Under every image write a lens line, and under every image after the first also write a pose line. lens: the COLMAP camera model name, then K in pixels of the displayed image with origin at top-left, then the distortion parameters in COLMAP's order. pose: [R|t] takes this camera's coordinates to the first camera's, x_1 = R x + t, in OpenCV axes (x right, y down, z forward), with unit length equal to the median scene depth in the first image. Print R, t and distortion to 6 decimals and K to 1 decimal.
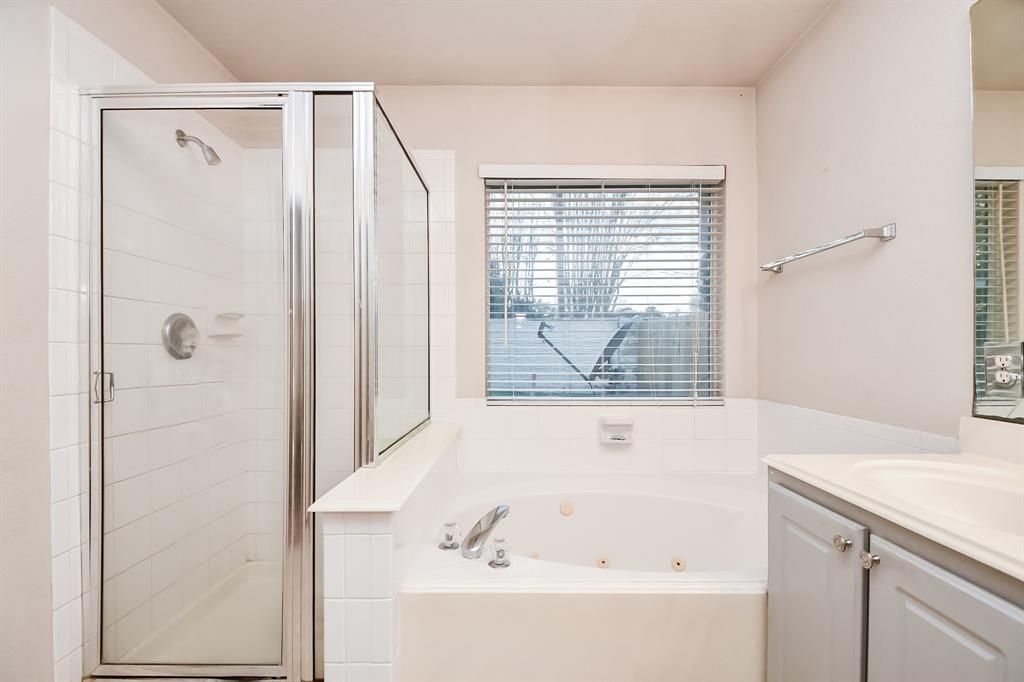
lens RADIAL K [[447.6, 0, 517.5], [0, 447.6, 352.7], [0, 0, 1]] dist [0.019728, -0.019299]
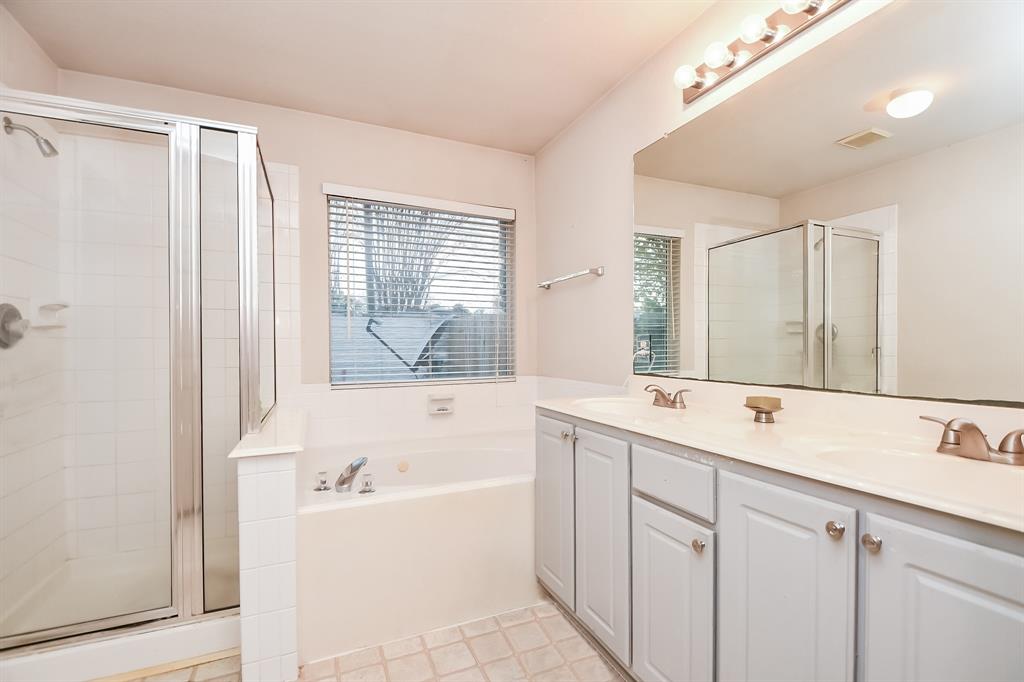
lens RADIAL K [[447.6, 0, 517.5], [0, 447.6, 352.7], [0, 0, 1]] dist [0.019728, -0.019299]
pose [[0.912567, -0.011000, 0.408779, -0.108195], [0.007039, 0.999913, 0.011194, 0.013730], [-0.408867, -0.007338, 0.912565, -0.282627]]
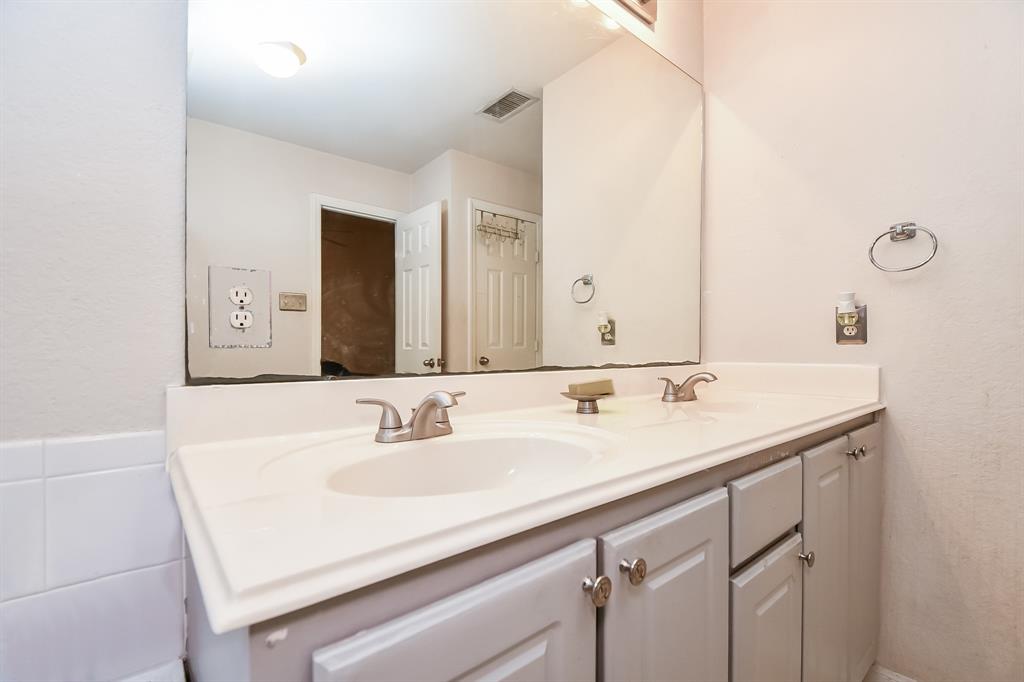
lens RADIAL K [[445.2, 0, 520.7], [0, 445.2, 348.2], [0, 0, 1]] dist [0.018105, -0.019630]
pose [[-0.632023, -0.005810, 0.774928, 0.137911], [-0.001114, 0.999978, 0.006589, 0.047590], [-0.774949, 0.003301, -0.632015, 0.553973]]
